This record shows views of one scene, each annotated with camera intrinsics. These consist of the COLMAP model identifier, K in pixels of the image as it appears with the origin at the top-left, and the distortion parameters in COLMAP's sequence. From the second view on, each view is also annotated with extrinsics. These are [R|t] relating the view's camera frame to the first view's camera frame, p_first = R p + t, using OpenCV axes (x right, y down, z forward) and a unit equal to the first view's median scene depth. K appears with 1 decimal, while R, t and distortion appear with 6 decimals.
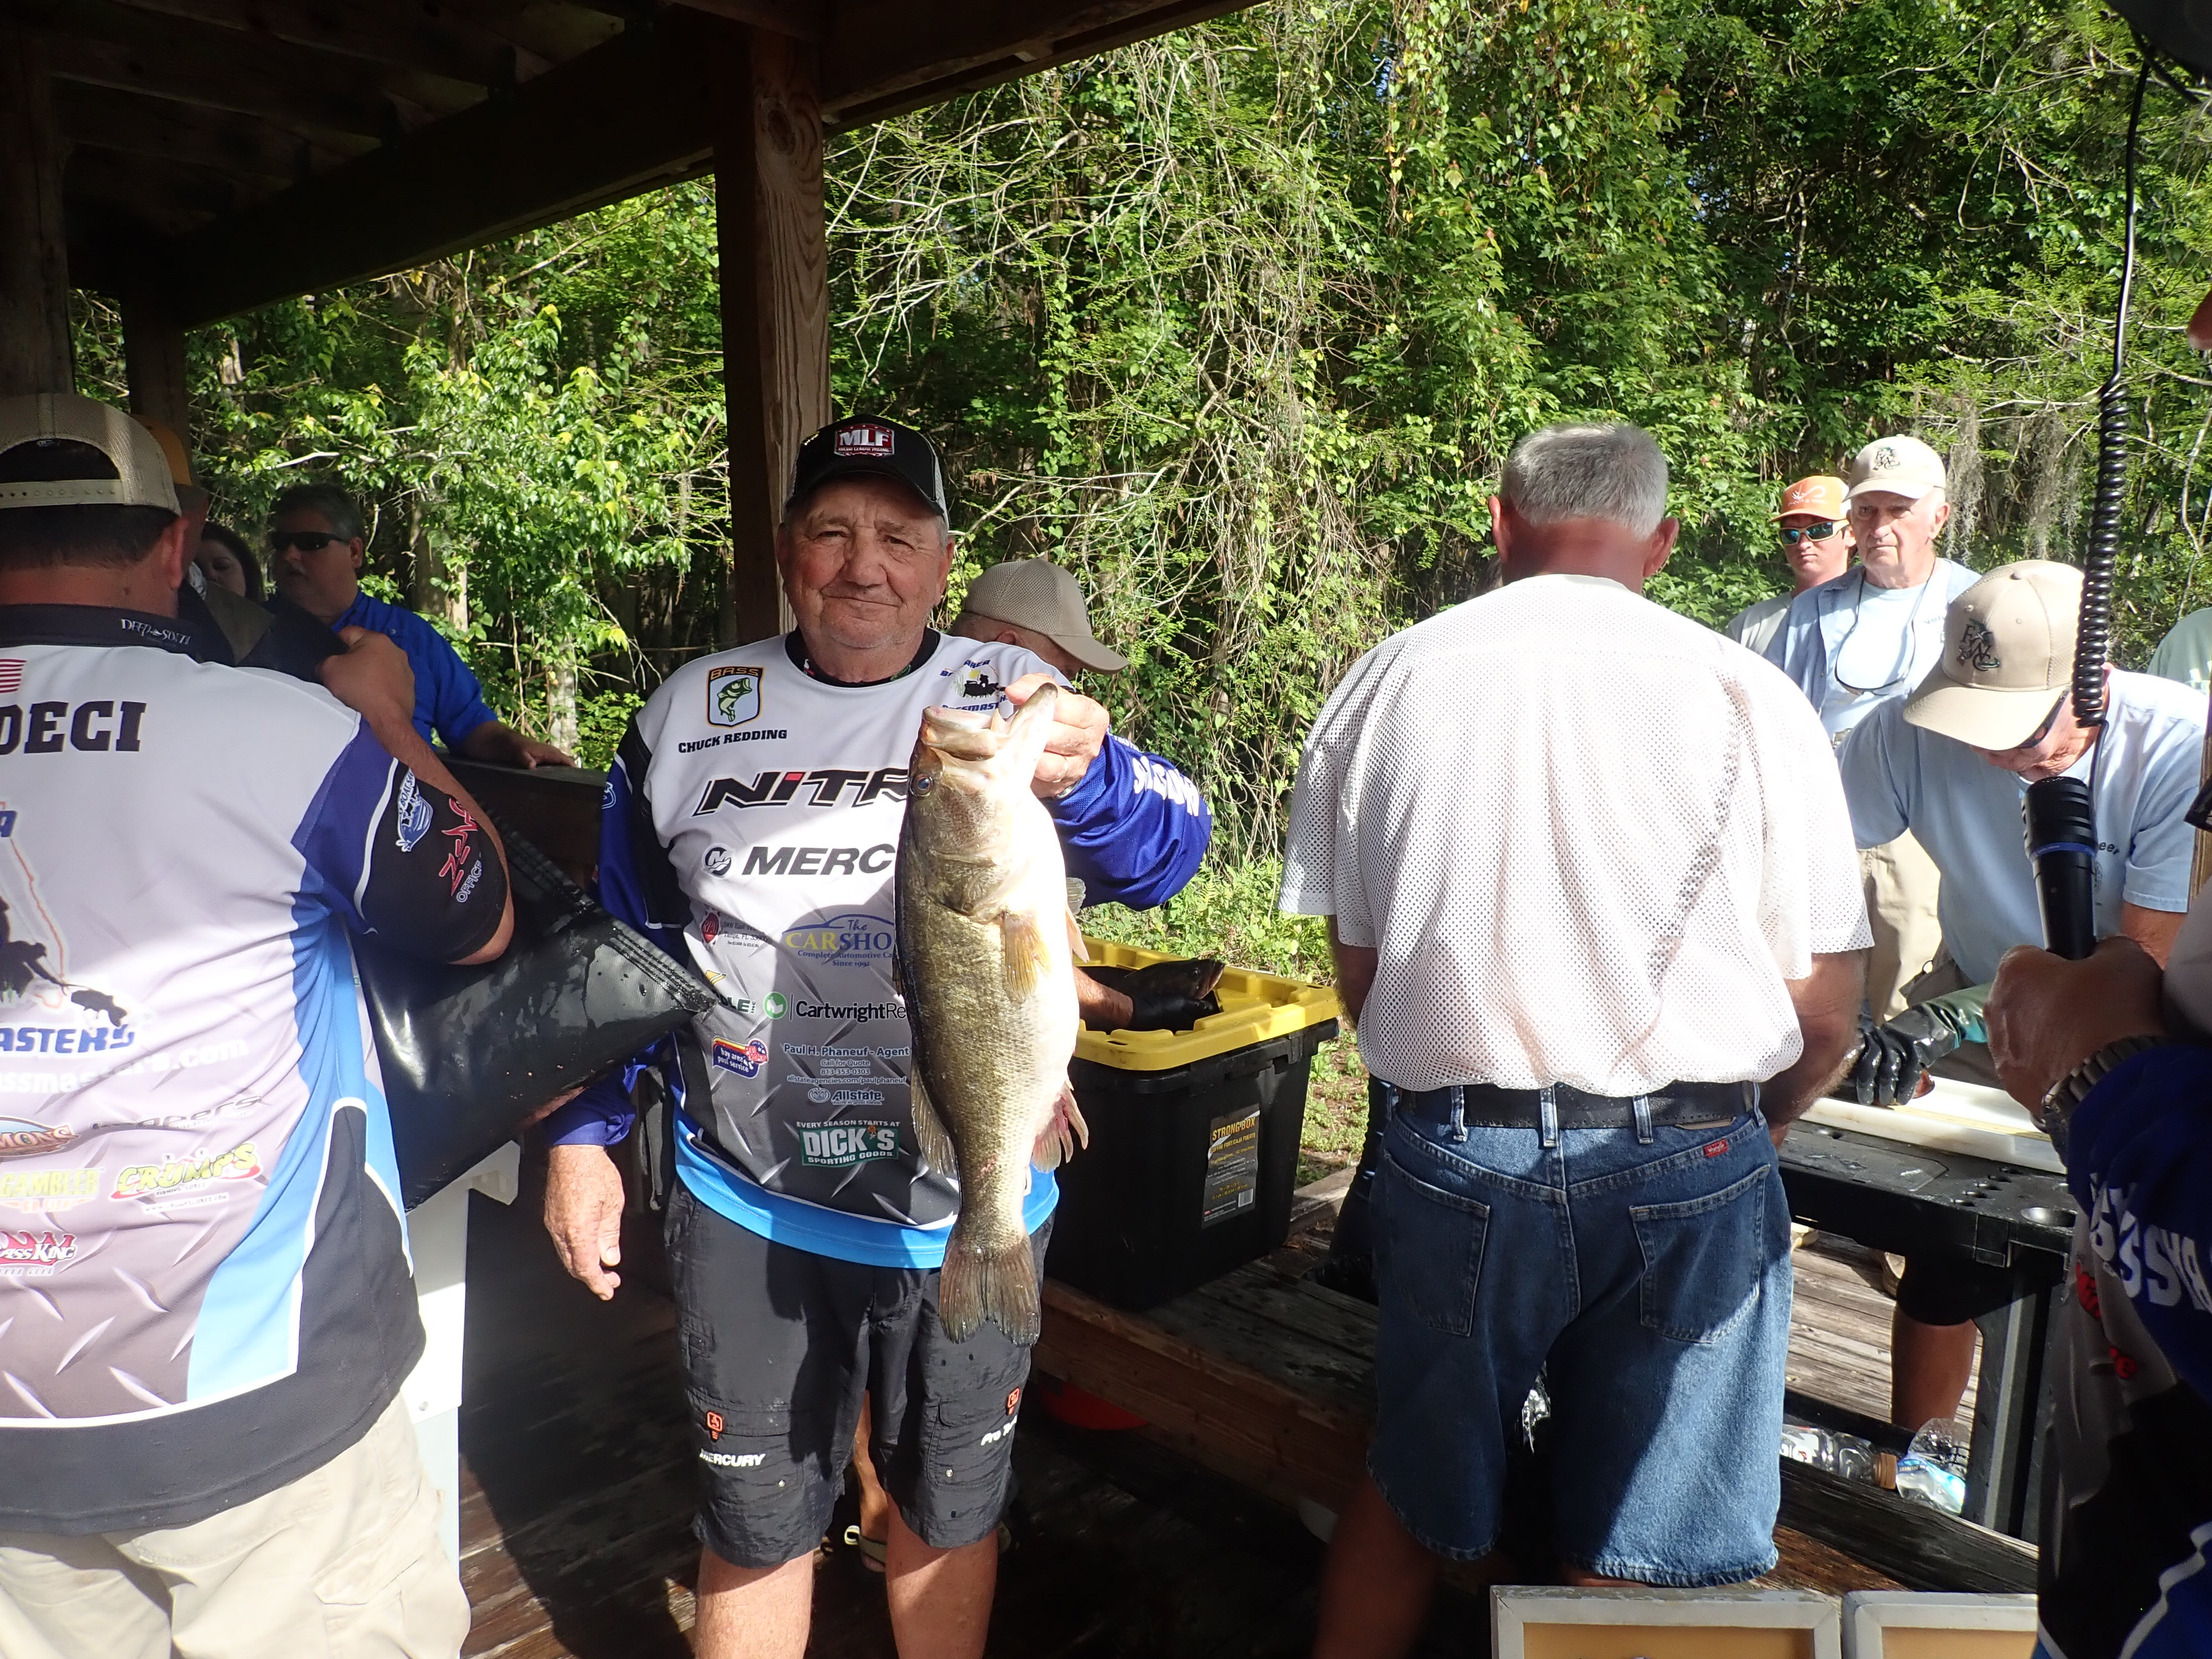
lens RADIAL K [[1629.8, 0, 1085.6], [0, 1629.8, 831.1], [0, 0, 1]] dist [0.000560, -0.002452]
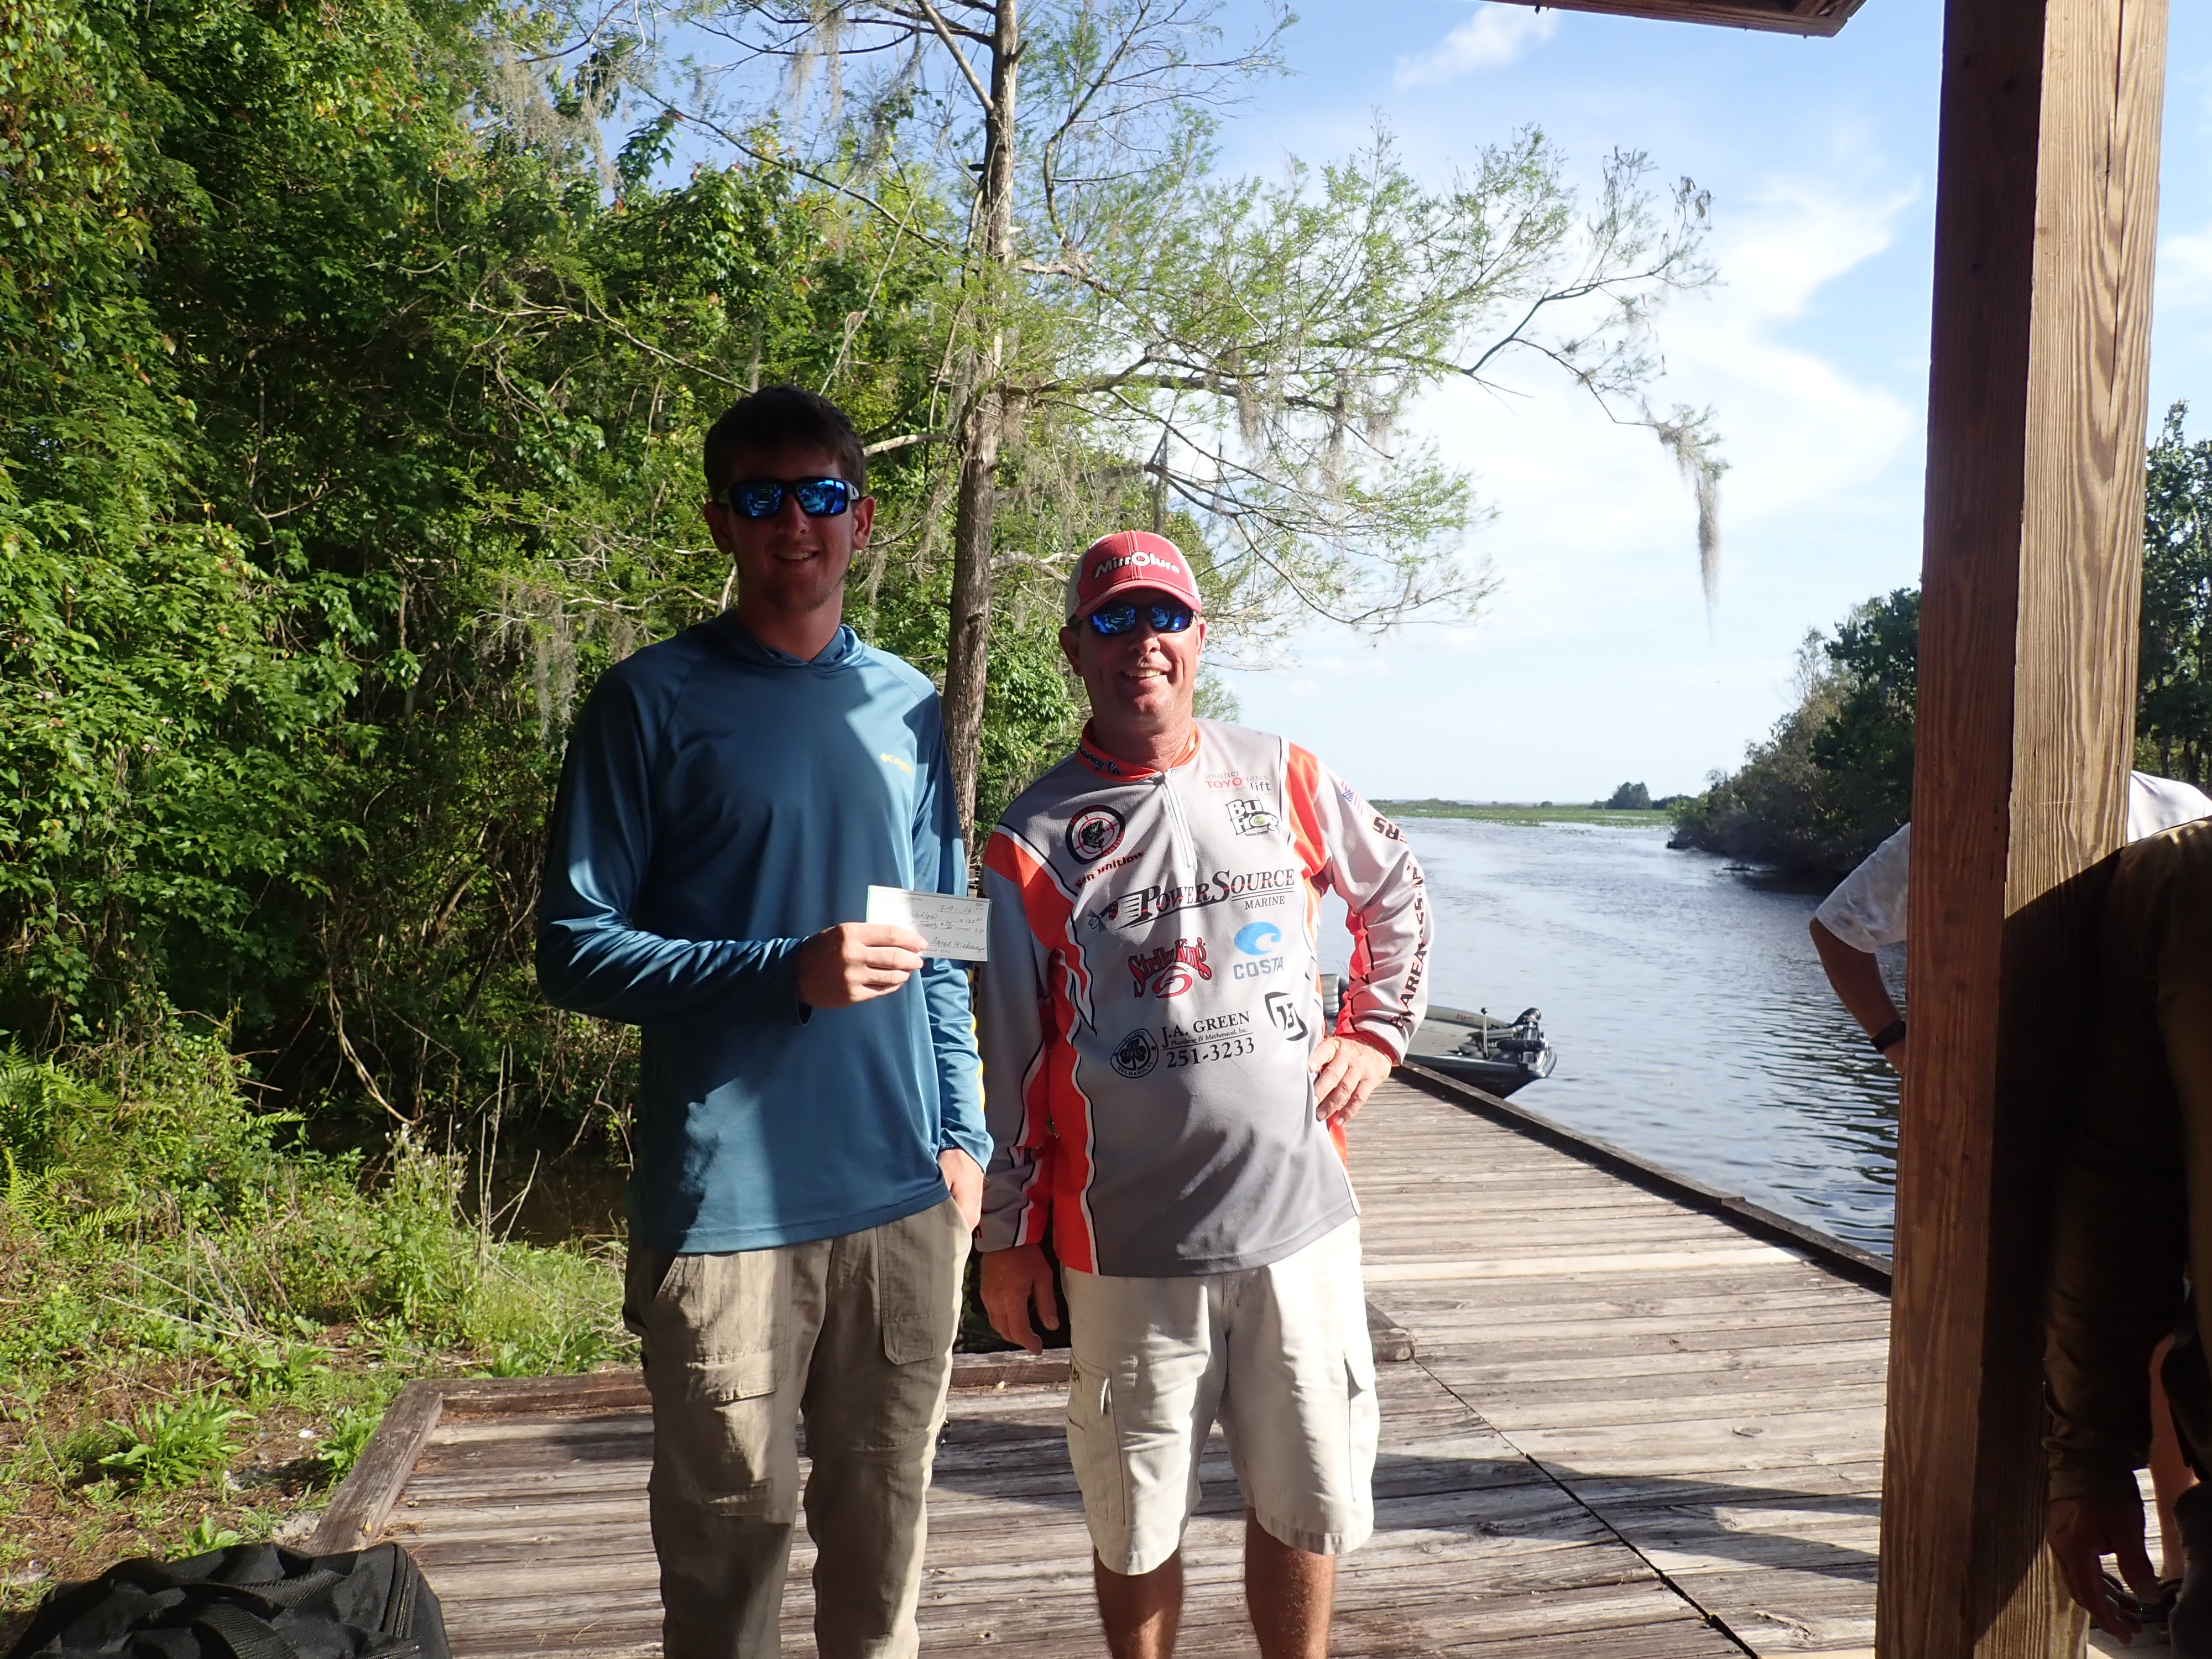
lens RADIAL K [[1629.8, 0, 1085.8], [0, 1629.8, 835.8], [0, 0, 1]] dist [0.000560, -0.002452]
pose [[0.571111, -0.008398, 0.820830, -0.086336], [0.102548, 0.992844, -0.061192, -0.012919], [-0.814442, 0.119122, 0.567885, 0.128443]]
